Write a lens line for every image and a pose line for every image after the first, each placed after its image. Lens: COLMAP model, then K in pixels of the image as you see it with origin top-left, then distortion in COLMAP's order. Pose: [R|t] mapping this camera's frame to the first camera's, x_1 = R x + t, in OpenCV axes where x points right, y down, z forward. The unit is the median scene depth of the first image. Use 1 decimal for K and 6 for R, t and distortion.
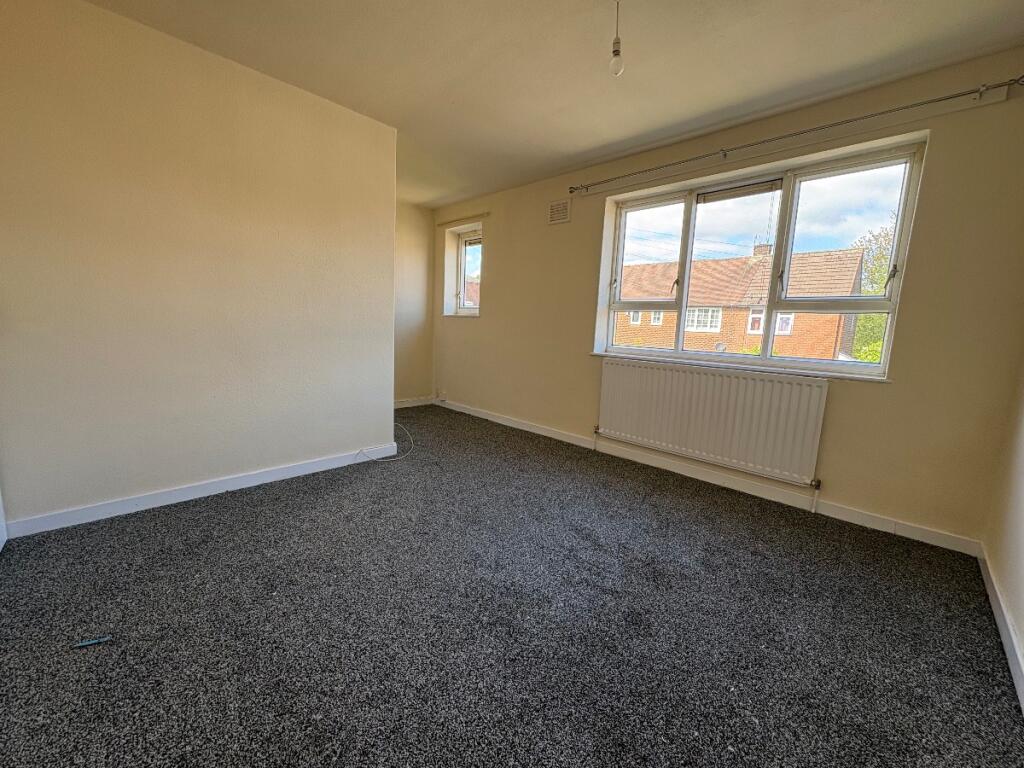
lens RADIAL K [[403.4, 0, 512.0], [0, 403.4, 384.0], [0, 0, 1]] dist [-0.000244, -0.000061]
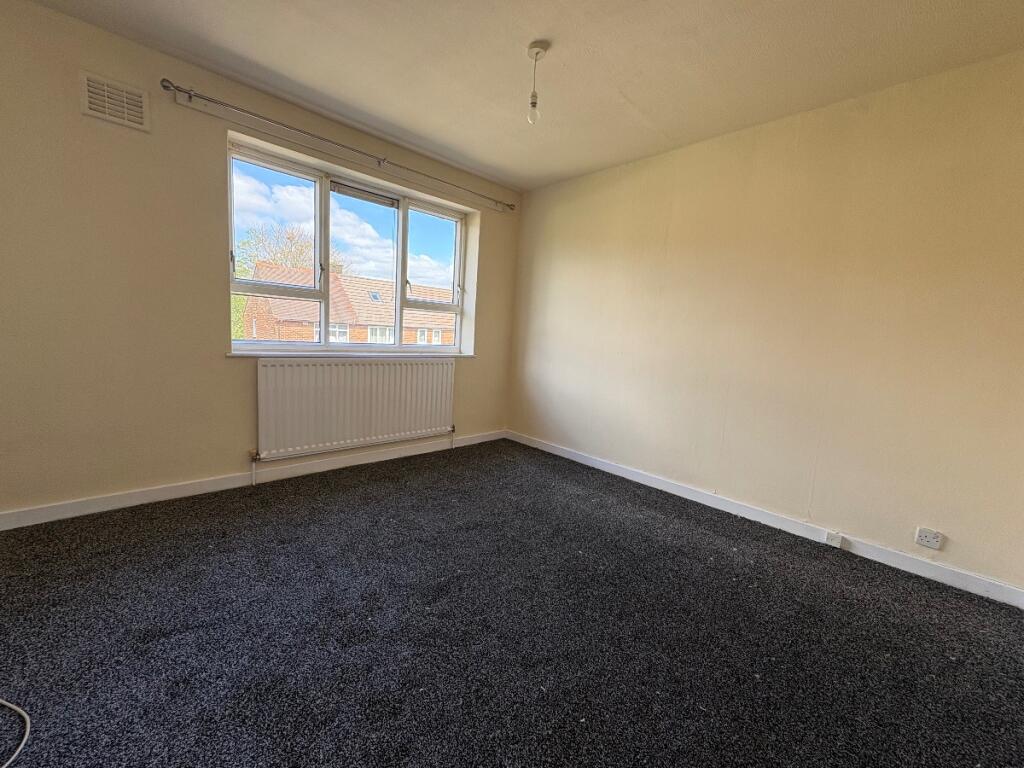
lens RADIAL K [[412.4, 0, 508.9], [0, 412.4, 386.1], [0, 0, 1]] dist [0.001614, 0.000150]
pose [[0.042268, -0.163213, 0.985685, -0.580260], [0.091622, 0.983043, 0.158847, -0.106629], [-0.994896, 0.083596, 0.056506, 0.569362]]
